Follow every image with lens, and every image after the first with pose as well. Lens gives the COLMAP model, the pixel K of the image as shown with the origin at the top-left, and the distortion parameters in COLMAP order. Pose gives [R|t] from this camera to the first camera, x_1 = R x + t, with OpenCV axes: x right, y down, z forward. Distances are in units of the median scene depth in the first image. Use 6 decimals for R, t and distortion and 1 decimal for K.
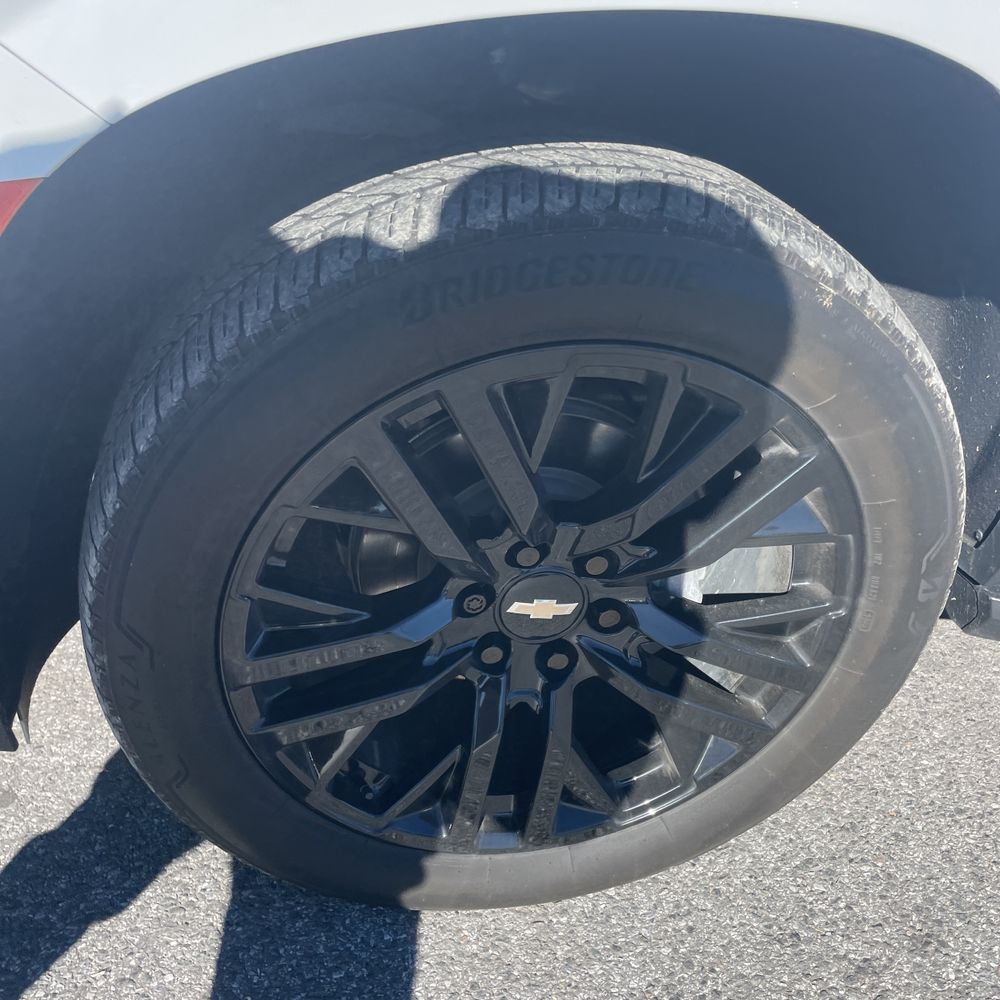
lens RADIAL K [[1007.4, 0, 500.0], [0, 1007.4, 500.0], [0, 0, 1]] dist [0.093526, -0.123867]
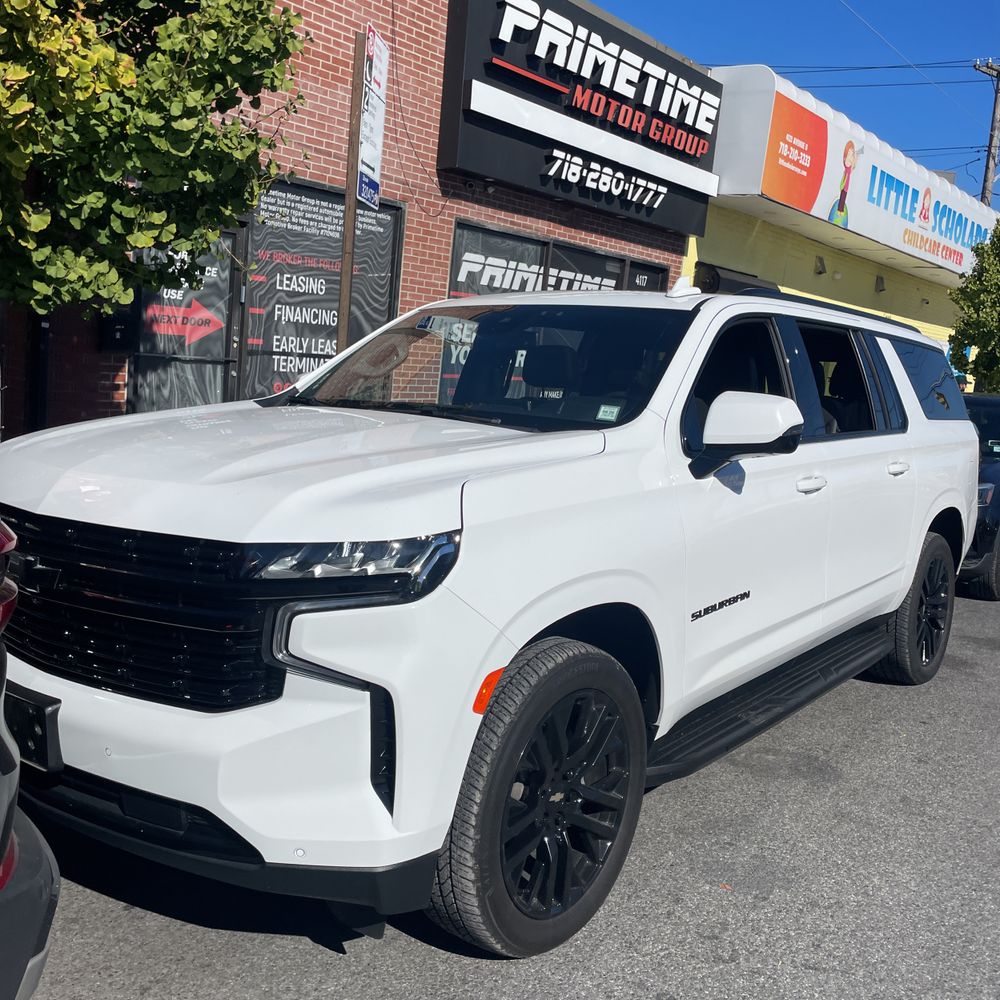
lens RADIAL K [[957.6, 0, 517.9], [0, 957.6, 484.5], [0, 0, 1]] dist [0.087195, -0.130472]
pose [[0.752103, -0.049458, 0.657187, -1.580094], [0.344916, 0.879250, -0.328562, 0.168965], [-0.561581, 0.473787, 0.678345, -1.048933]]
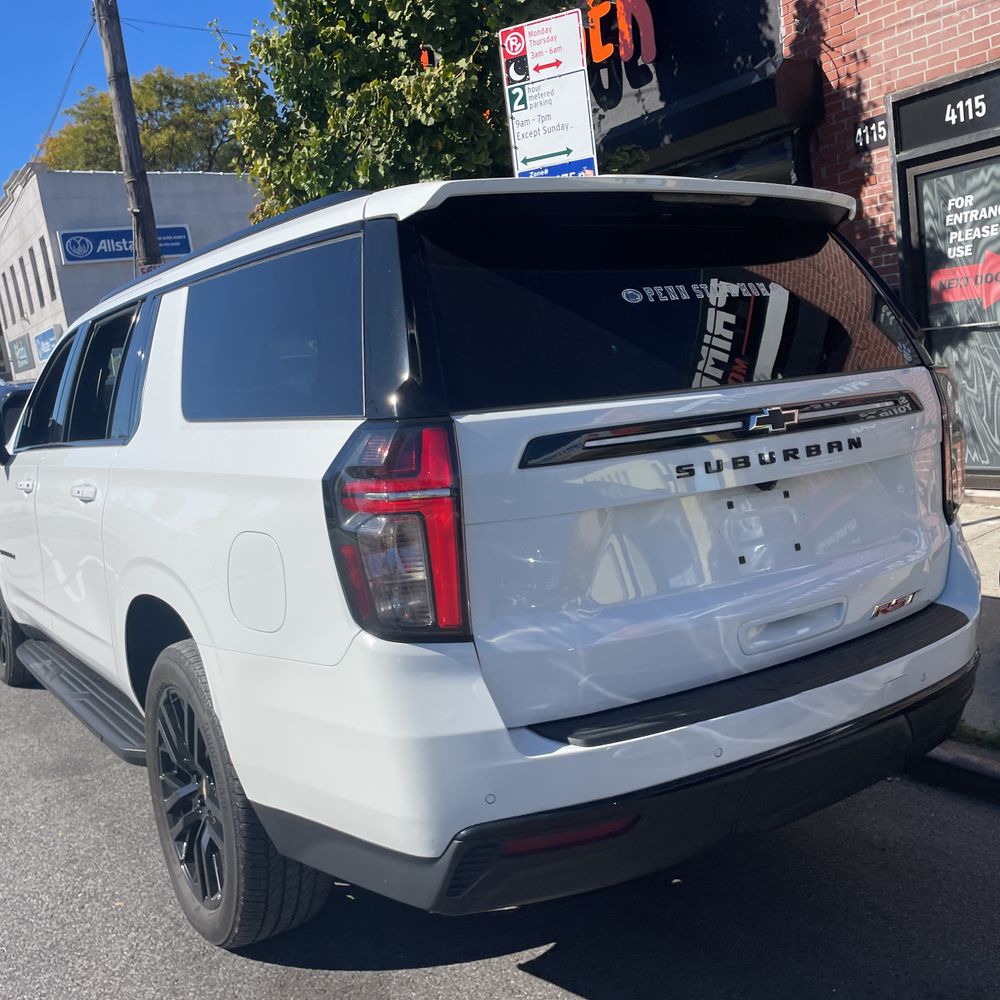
lens RADIAL K [[981.6, 0, 503.9], [0, 981.6, 477.8], [0, 0, 1]] dist [0.077113, -0.099657]
pose [[0.424359, 0.038317, -0.904683, 6.140583], [-0.443165, 0.880057, -0.170602, -0.850293], [0.789635, 0.473321, 0.390441, 0.729543]]
